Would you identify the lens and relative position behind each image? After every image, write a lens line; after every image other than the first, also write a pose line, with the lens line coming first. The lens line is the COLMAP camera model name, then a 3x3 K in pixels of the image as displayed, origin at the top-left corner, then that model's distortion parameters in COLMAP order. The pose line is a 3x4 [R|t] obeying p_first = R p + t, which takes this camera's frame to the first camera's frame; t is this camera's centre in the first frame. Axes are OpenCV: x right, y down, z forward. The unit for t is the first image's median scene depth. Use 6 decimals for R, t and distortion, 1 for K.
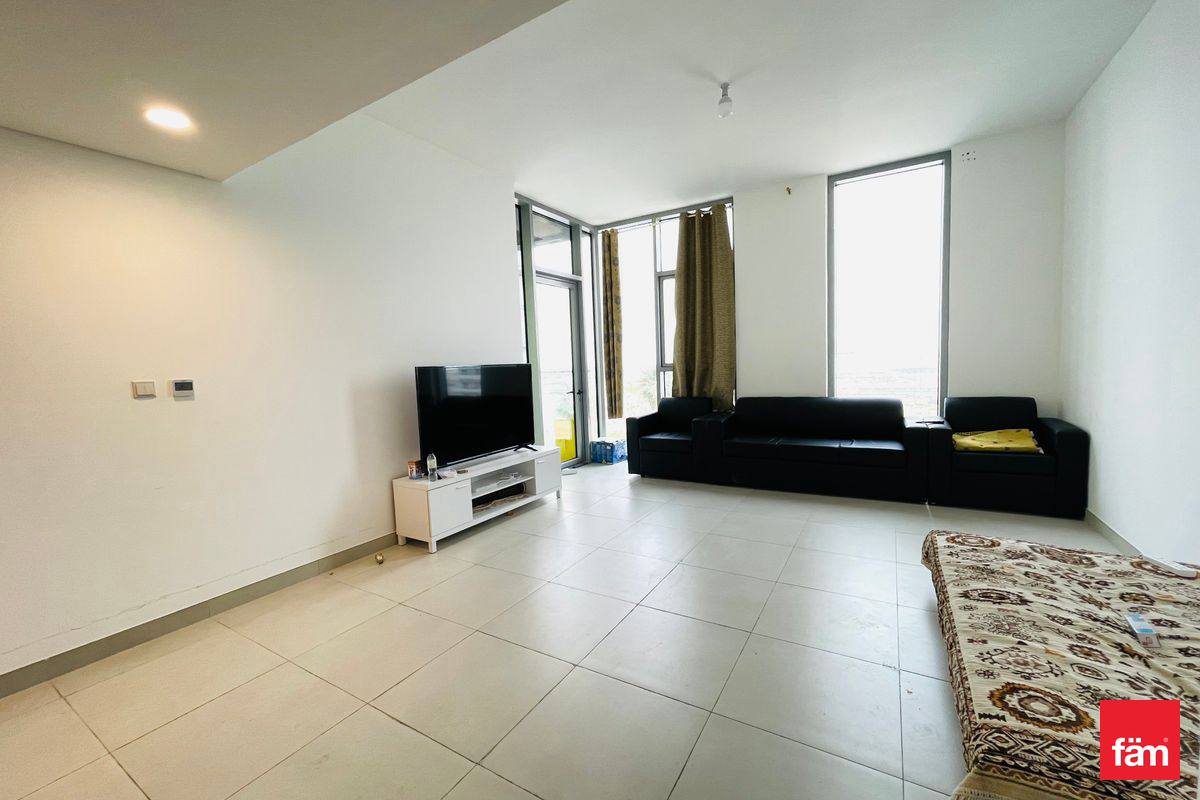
lens RADIAL K [[482.3, 0, 595.1], [0, 482.3, 403.0], [0, 0, 1]] dist [0.000090, 0.000337]
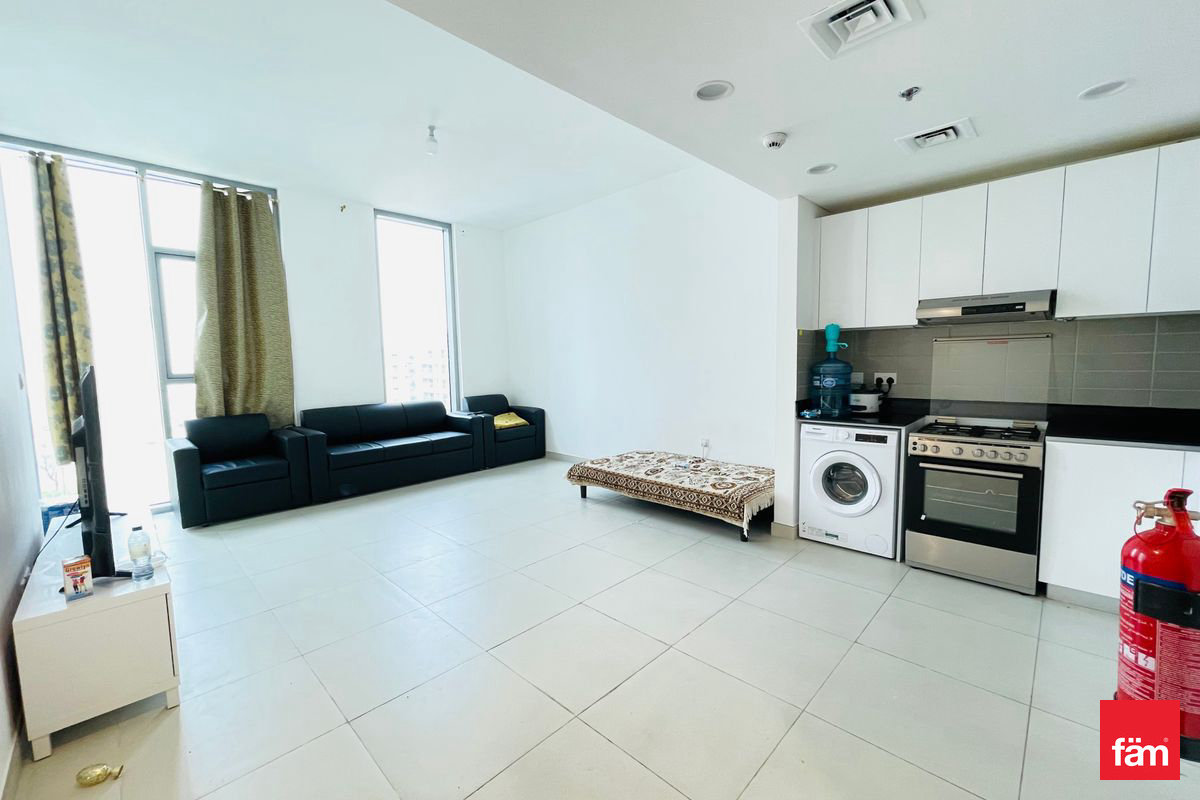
lens RADIAL K [[482.3, 0, 595.1], [0, 482.3, 403.0], [0, 0, 1]] dist [0.000090, 0.000337]
pose [[0.233803, -0.050162, 0.970989, -0.459574], [0.092660, 0.995272, 0.029106, -0.000305], [-0.967859, 0.083167, 0.237345, 0.237580]]
